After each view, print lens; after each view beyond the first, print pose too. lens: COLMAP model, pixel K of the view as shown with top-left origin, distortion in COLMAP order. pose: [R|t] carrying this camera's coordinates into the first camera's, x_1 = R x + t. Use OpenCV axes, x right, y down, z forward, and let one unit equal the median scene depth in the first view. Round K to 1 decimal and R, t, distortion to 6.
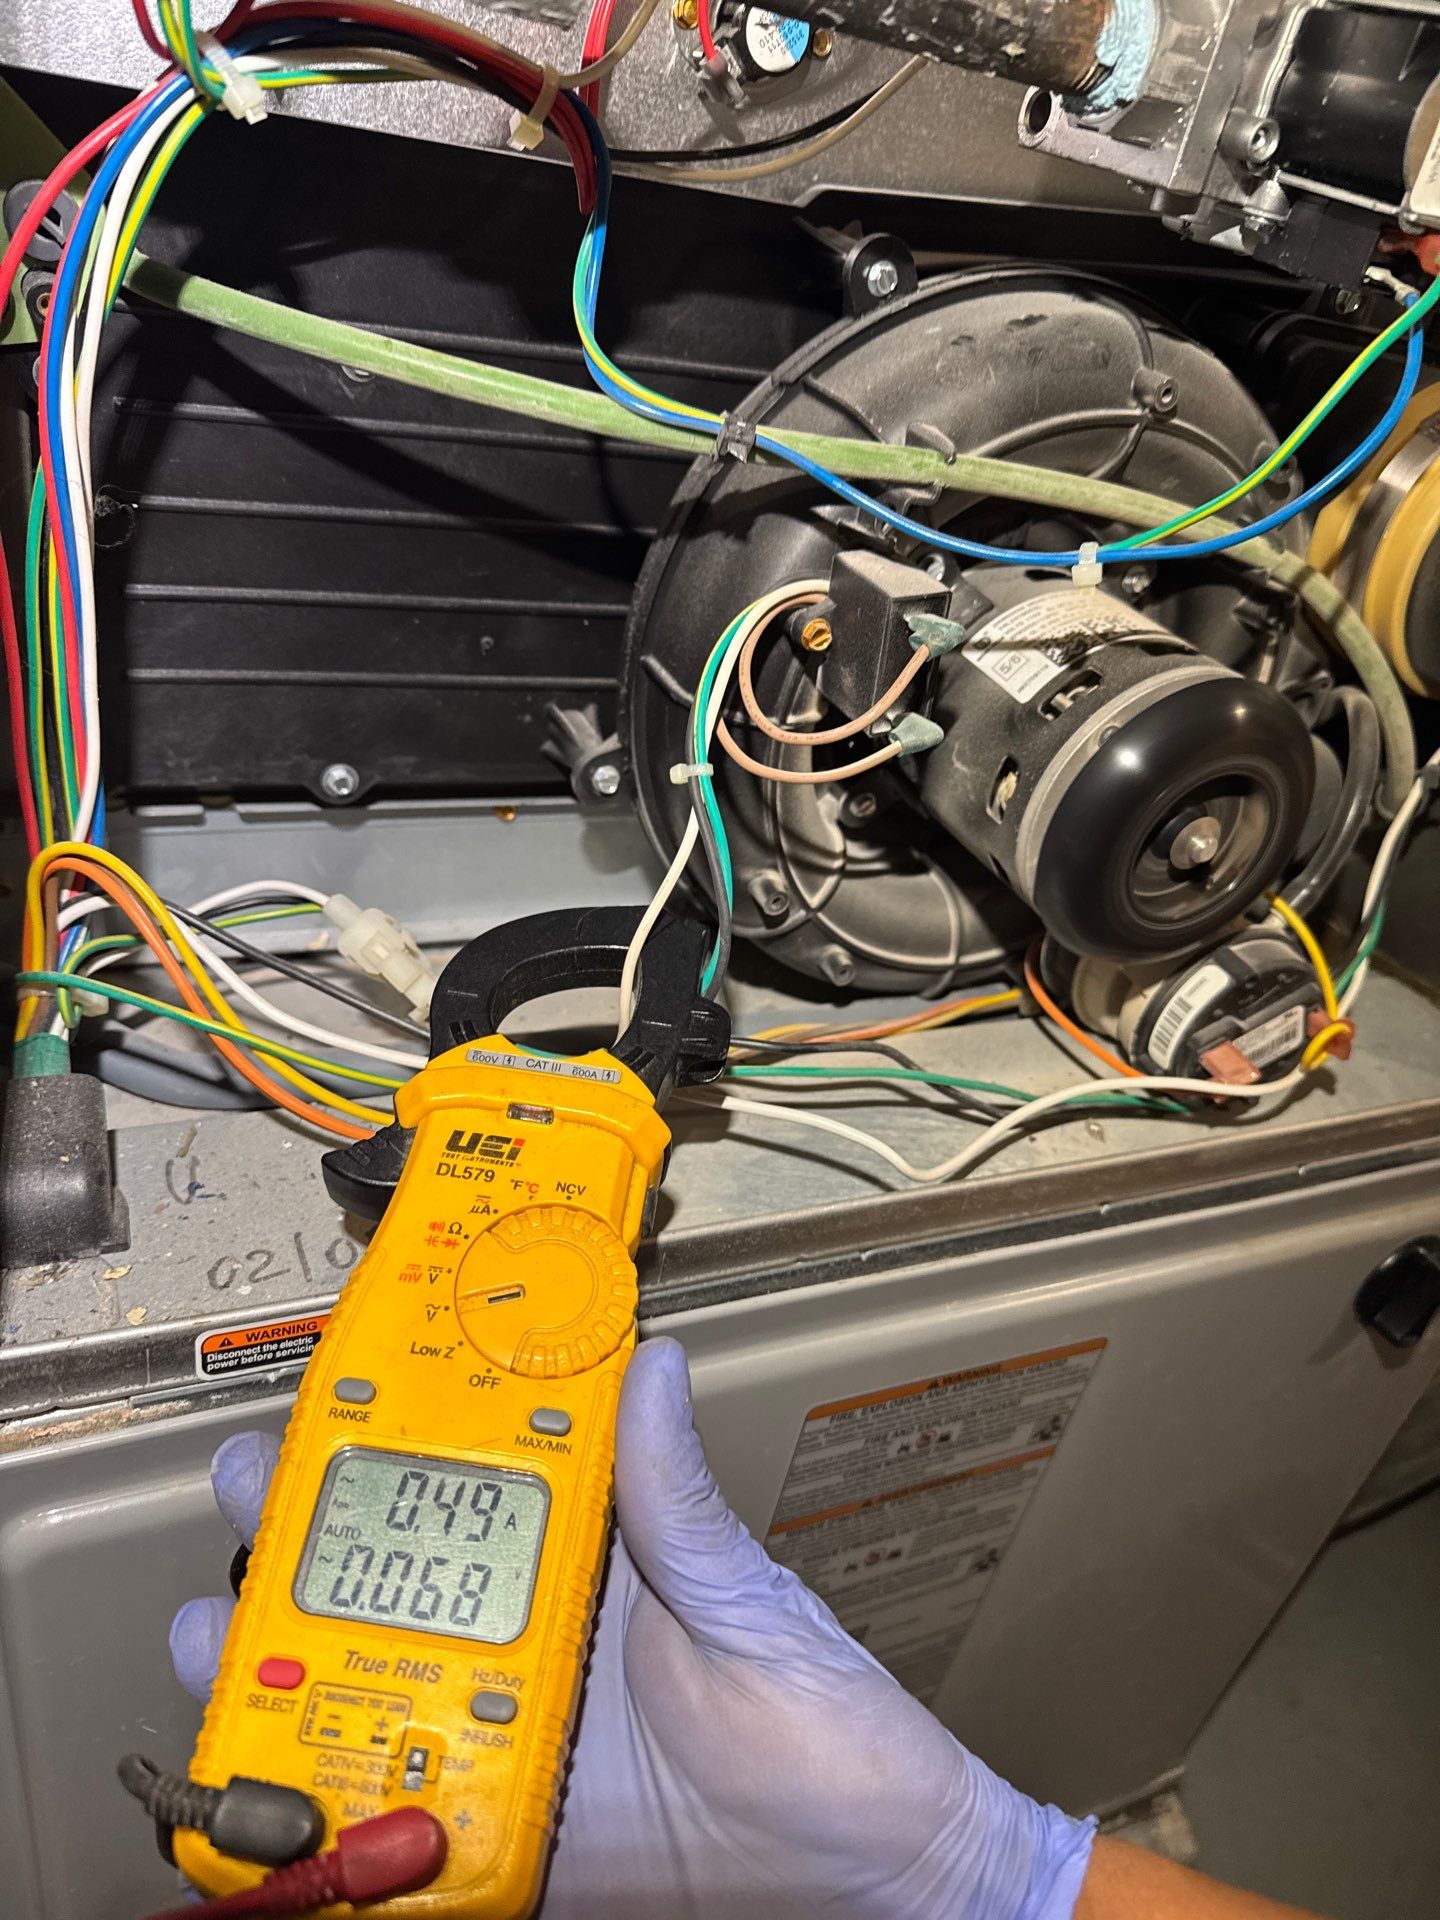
lens RADIAL K [[1387.6, 0, 717.2], [0, 1387.6, 949.8], [0, 0, 1]] dist [-0.003007, -0.005837]
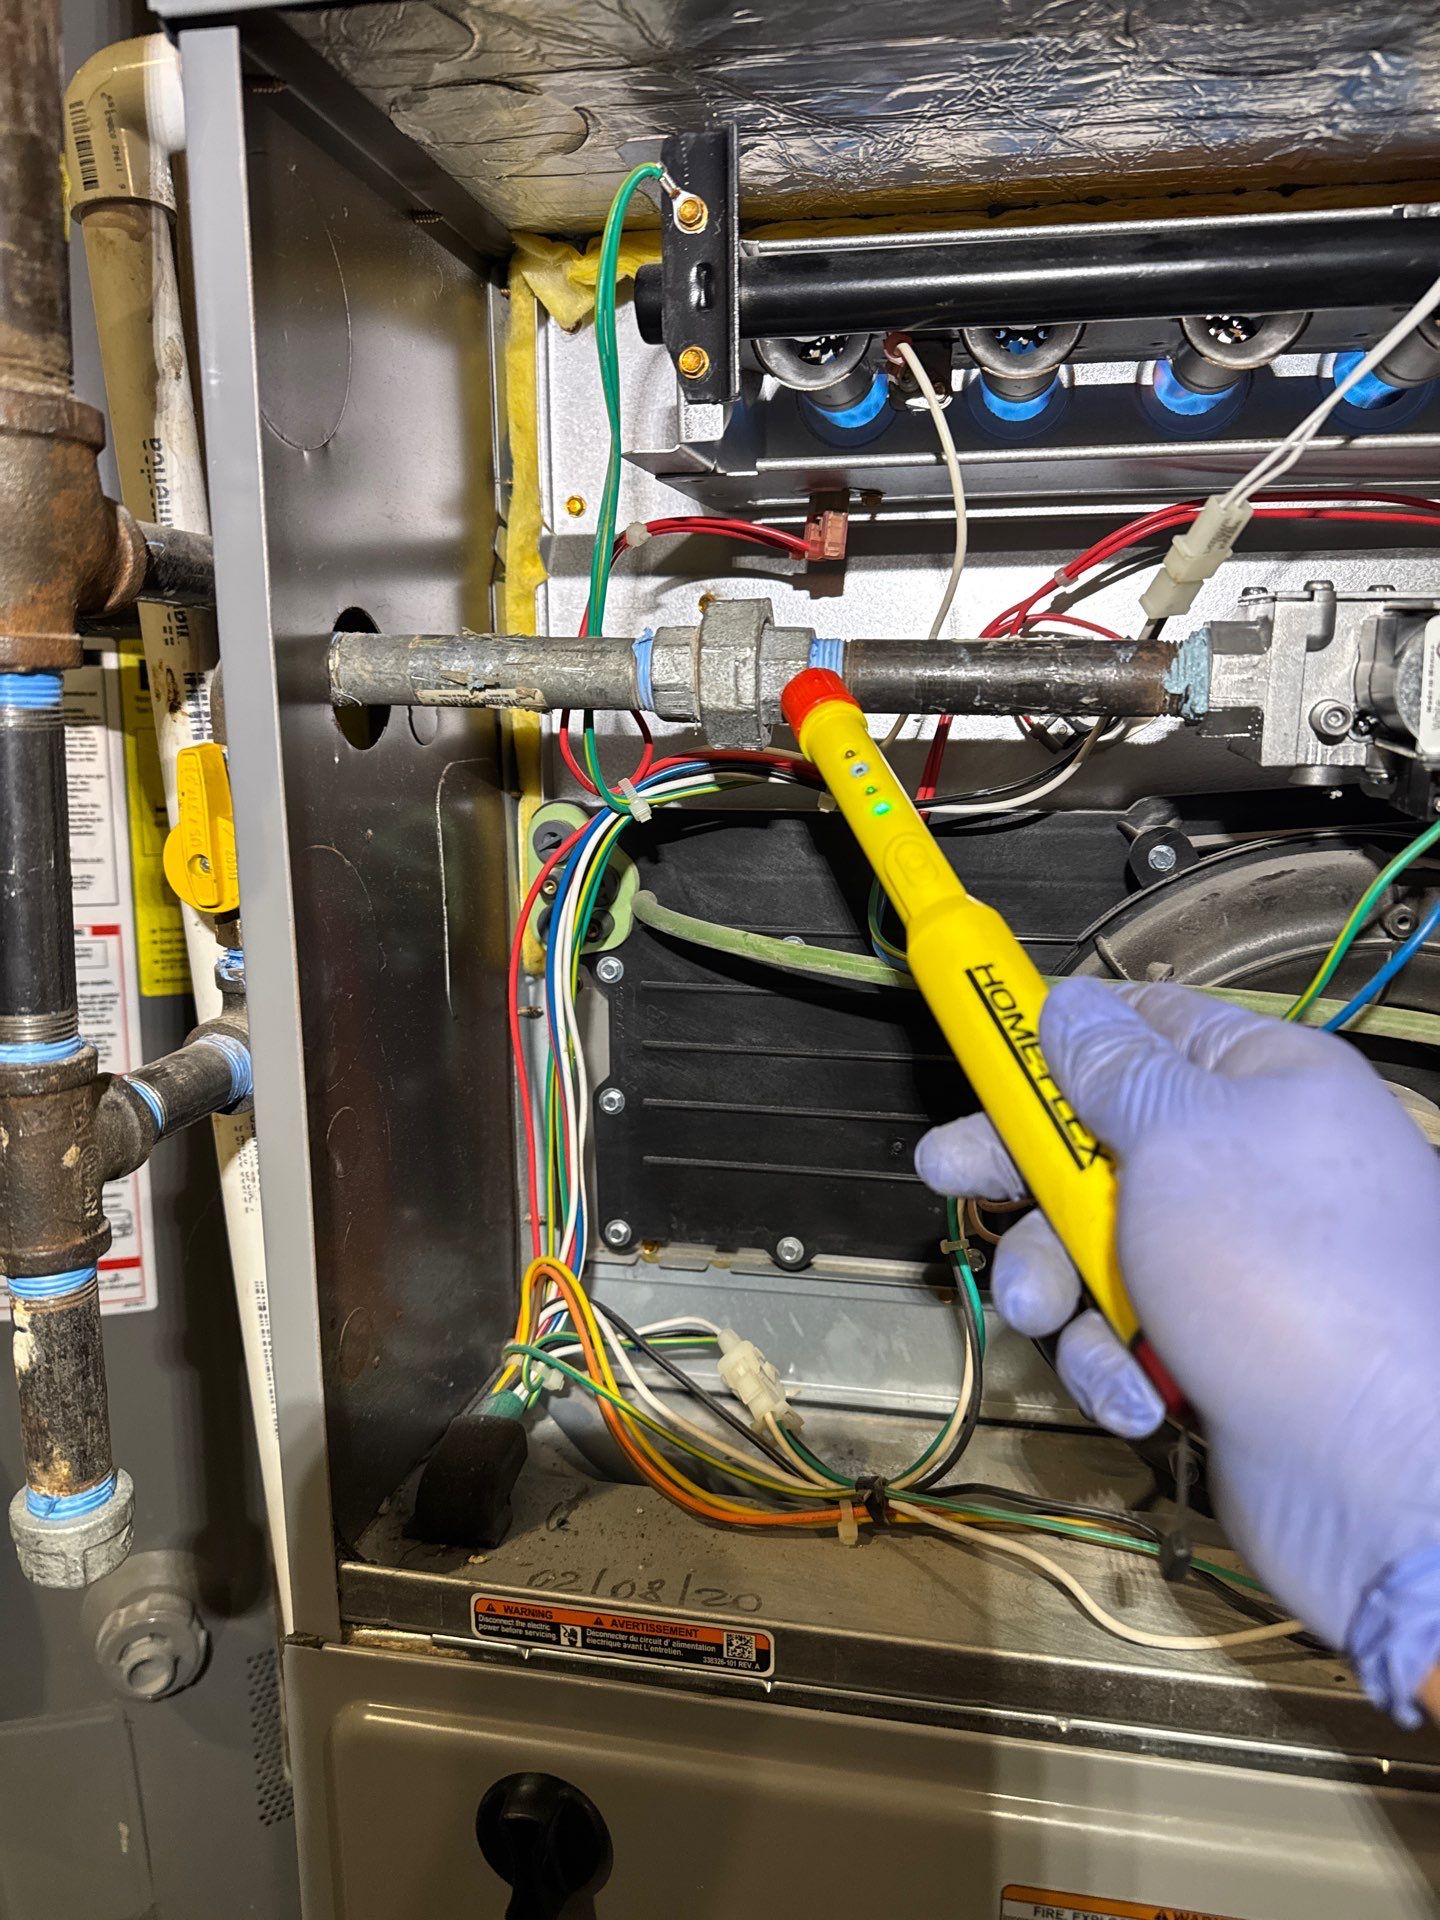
lens RADIAL K [[1387.6, 0, 713.8], [0, 1387.6, 948.3], [0, 0, 1]] dist [-0.003007, -0.005837]
pose [[0.776965, -0.074284, -0.625146, 0.645712], [-0.189663, 0.919257, -0.344955, 0.100669], [0.600295, 0.386585, 0.700141, -0.075448]]
